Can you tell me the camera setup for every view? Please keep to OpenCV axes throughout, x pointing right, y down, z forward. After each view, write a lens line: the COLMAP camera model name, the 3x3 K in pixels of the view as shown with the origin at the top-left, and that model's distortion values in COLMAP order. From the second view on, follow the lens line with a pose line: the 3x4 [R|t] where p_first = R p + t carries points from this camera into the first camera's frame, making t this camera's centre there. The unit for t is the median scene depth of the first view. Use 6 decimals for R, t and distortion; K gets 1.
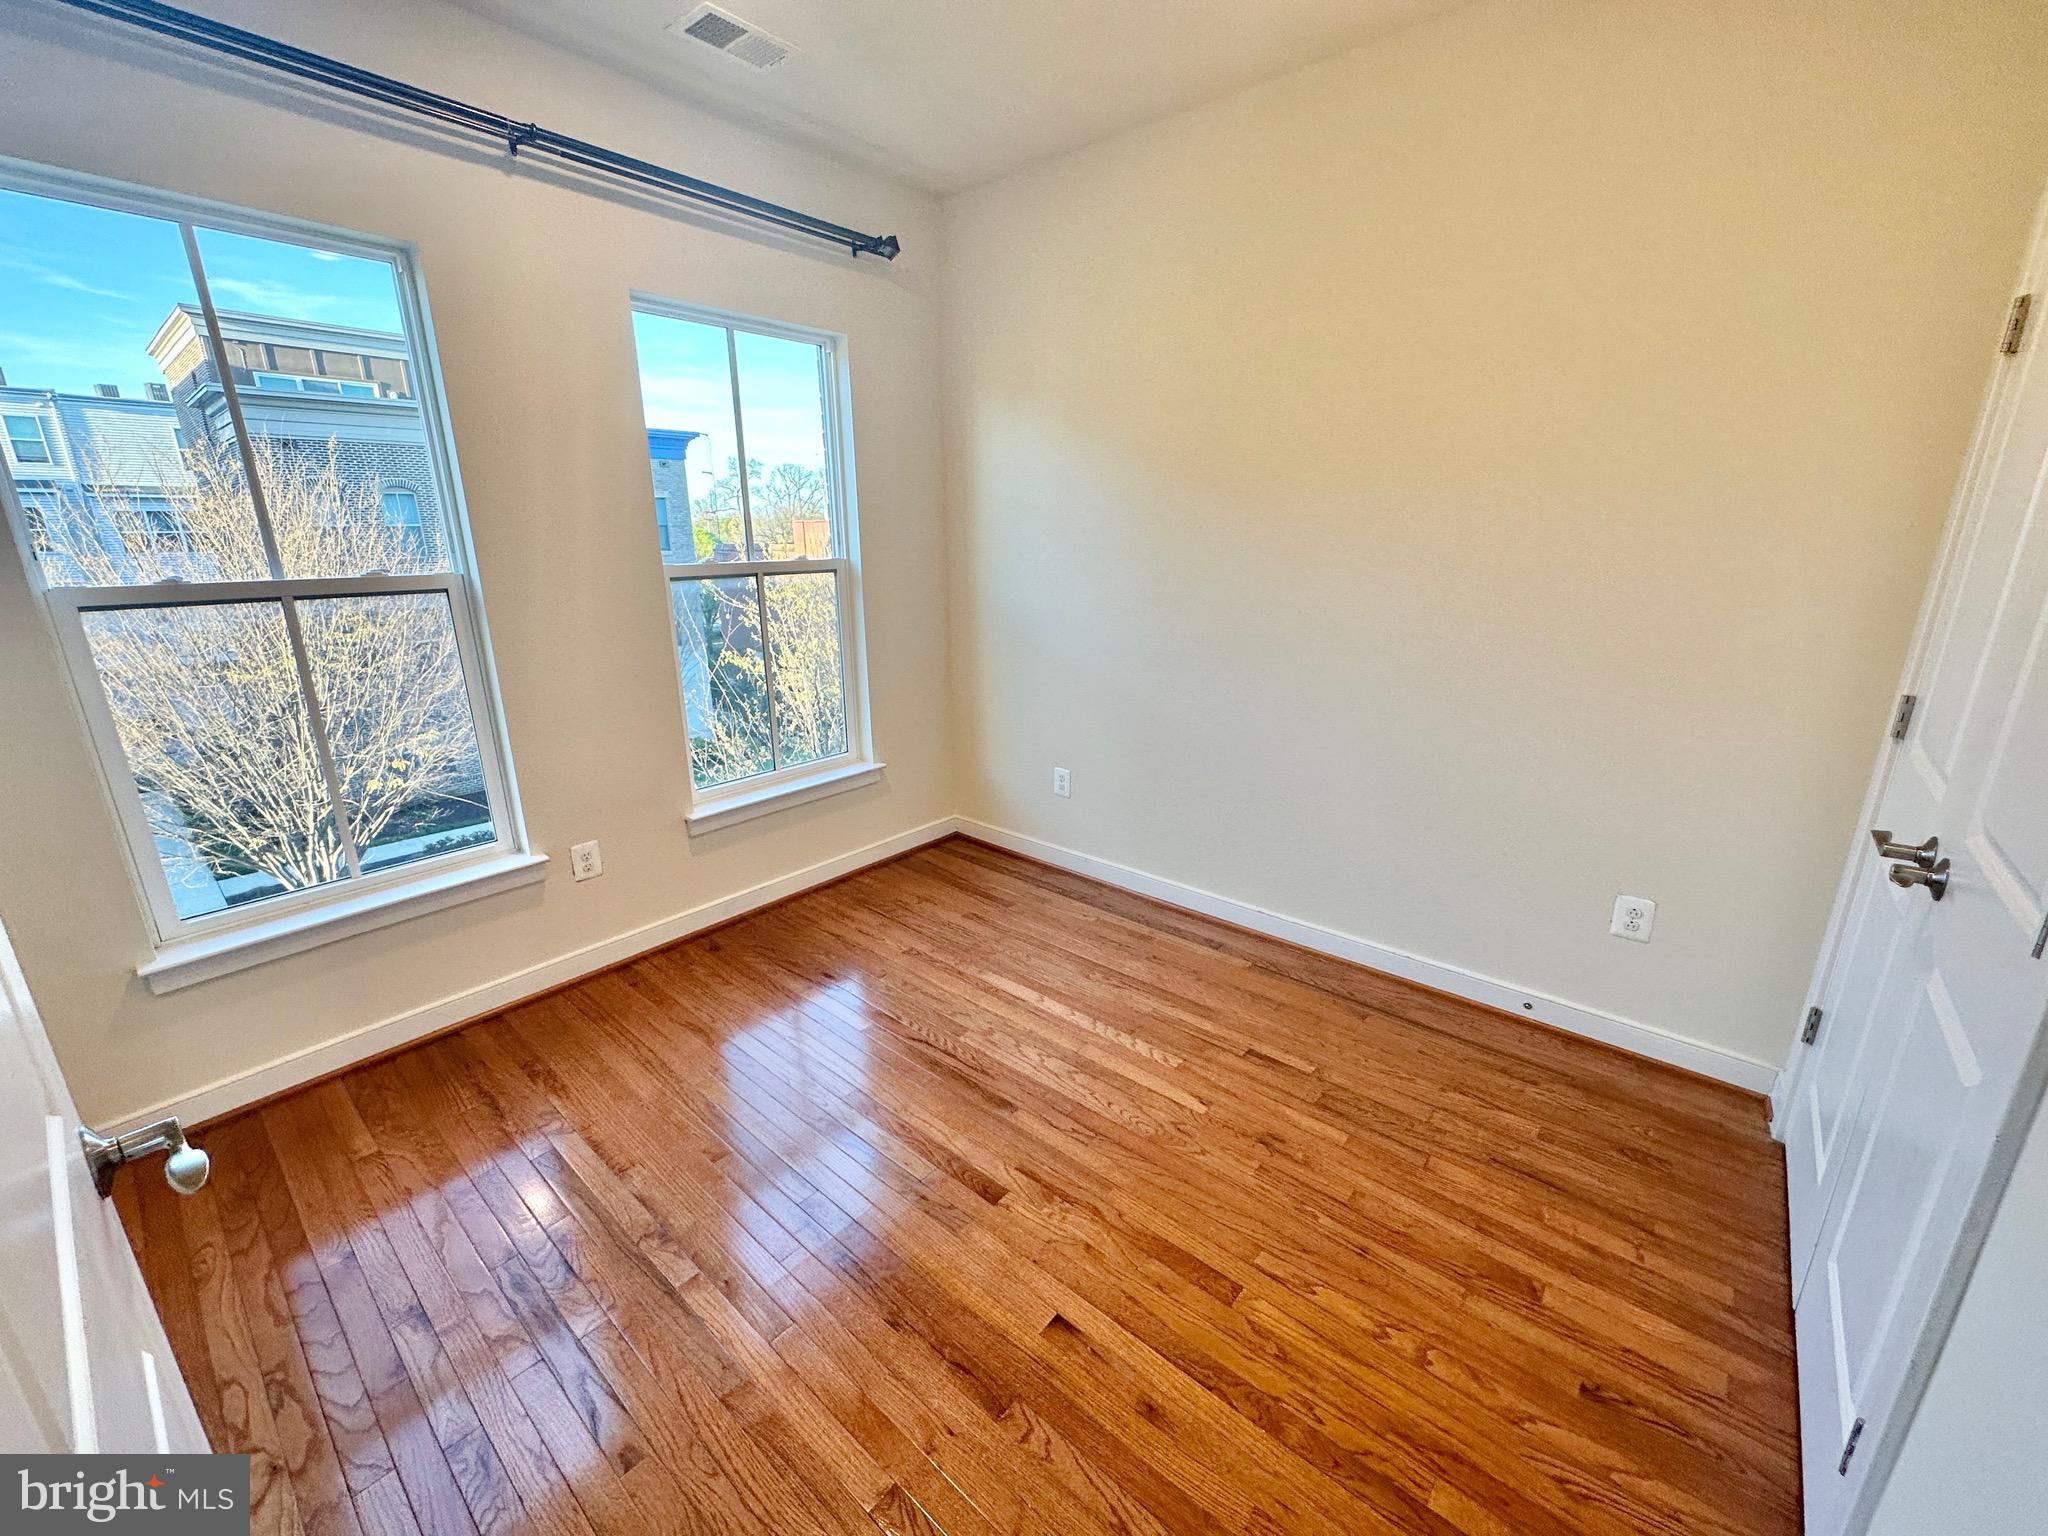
lens RADIAL K [[821.3, 0, 1025.8], [0, 821.3, 766.4], [0, 0, 1]] dist [0.000561, -0.000380]
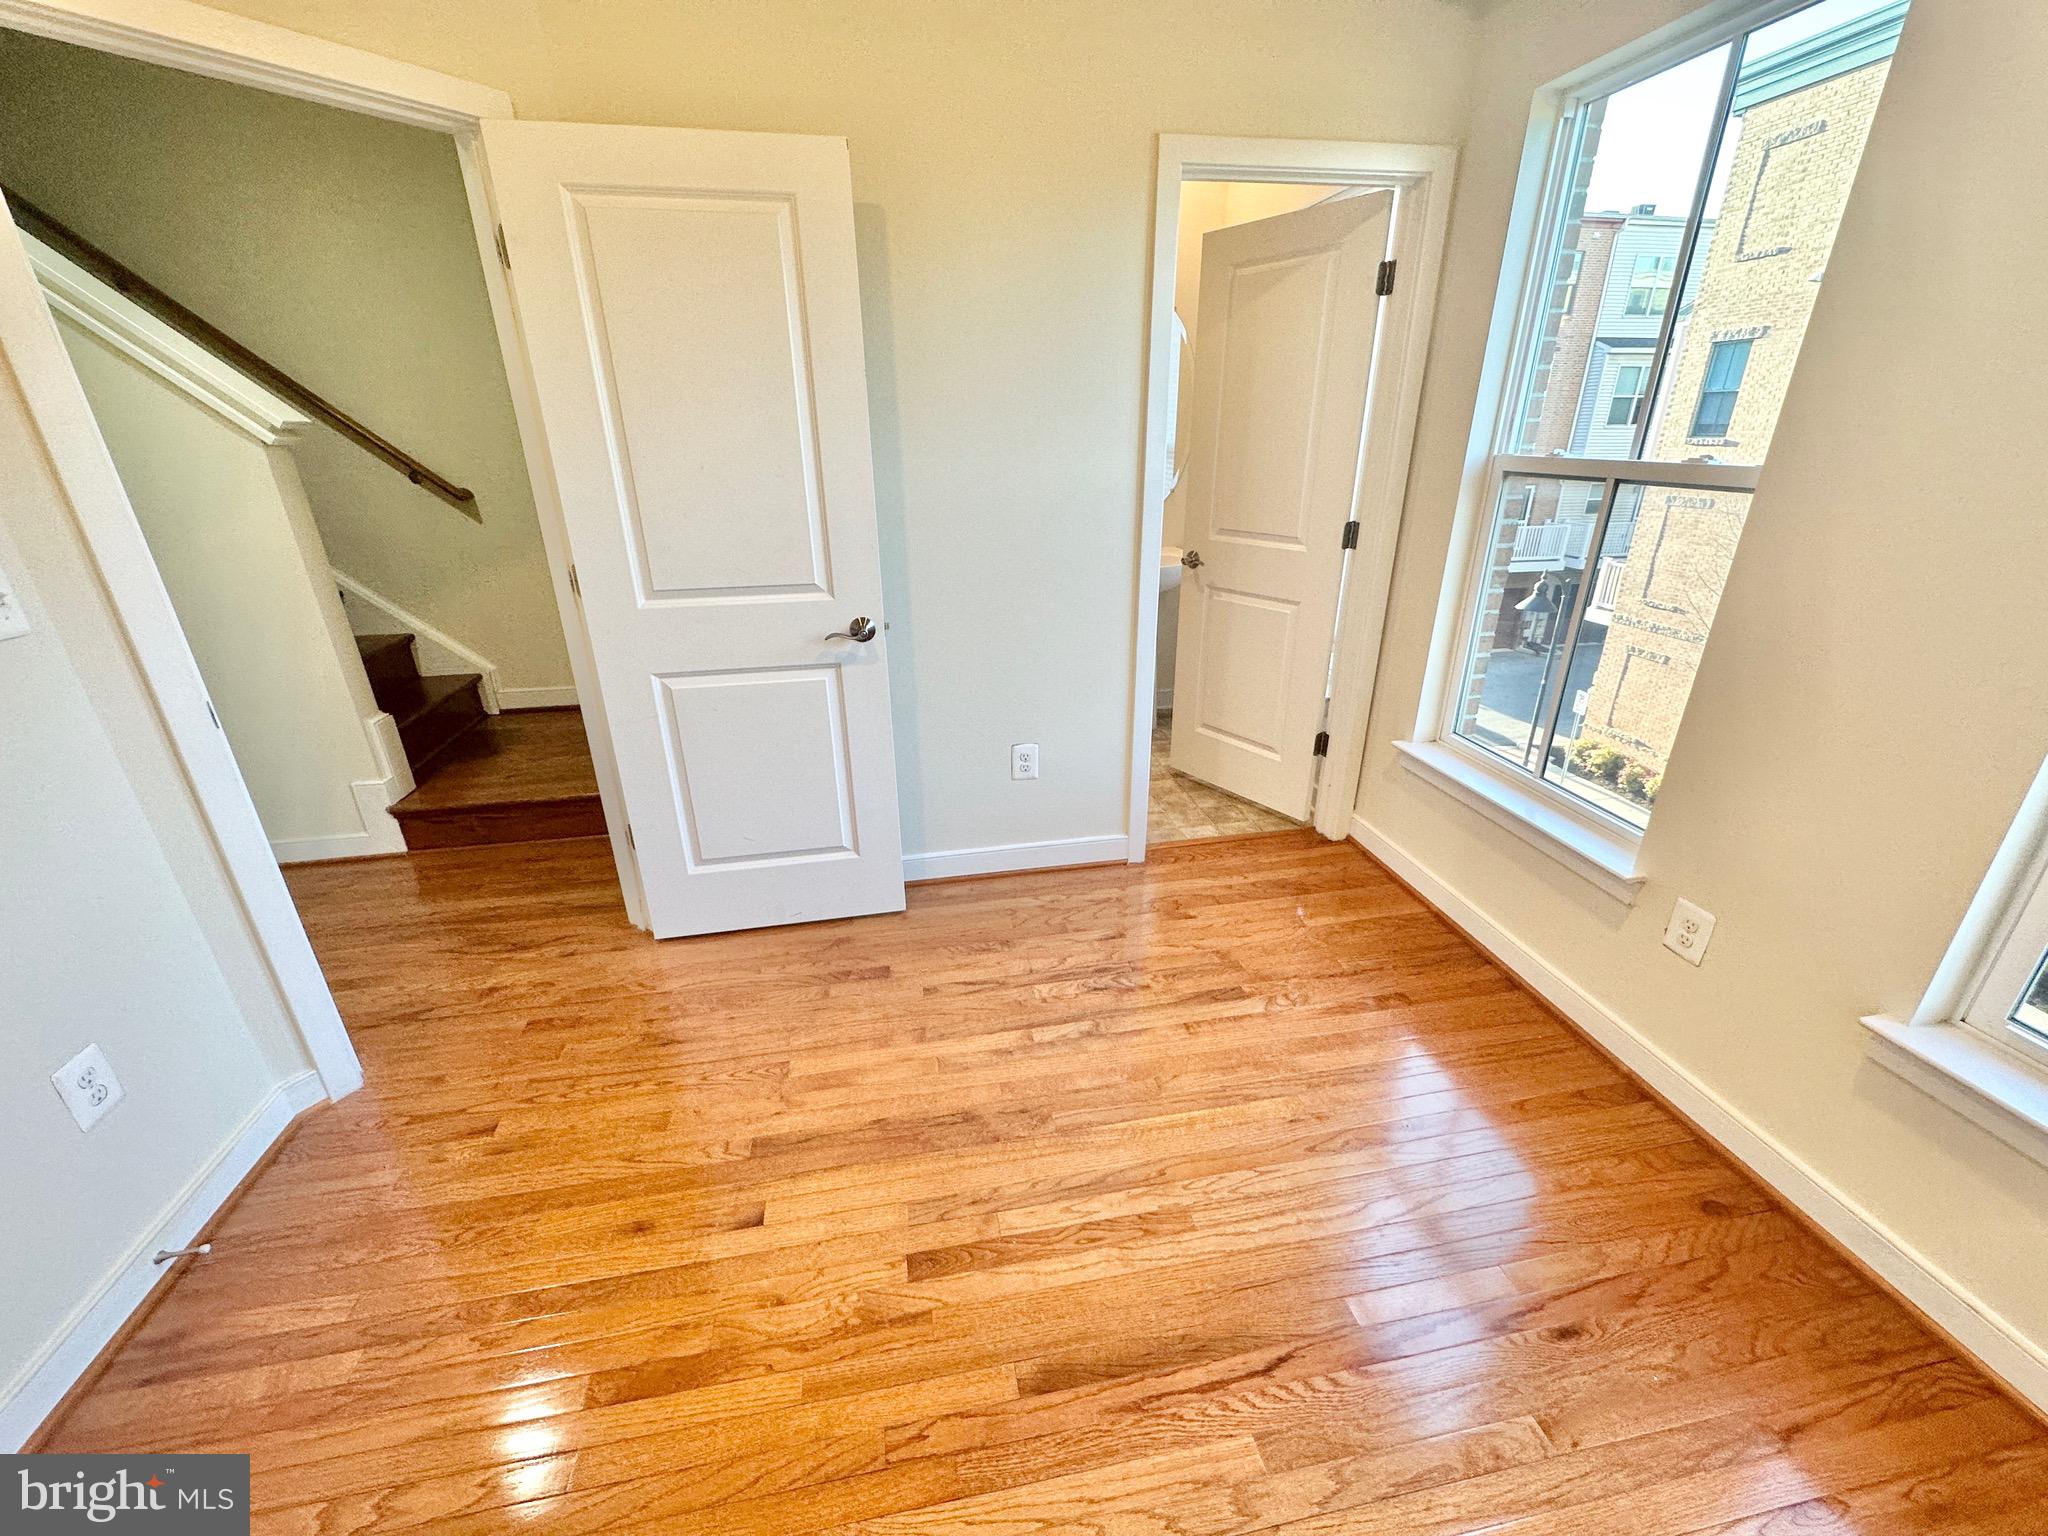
lens RADIAL K [[821.3, 0, 1028.6], [0, 821.3, 765.0], [0, 0, 1]] dist [0.000561, -0.000380]
pose [[-0.628740, 0.311011, -0.712712, 0.317992], [-0.203156, 0.819006, 0.536616, -0.342338], [0.750608, 0.482184, -0.451758, 1.203793]]
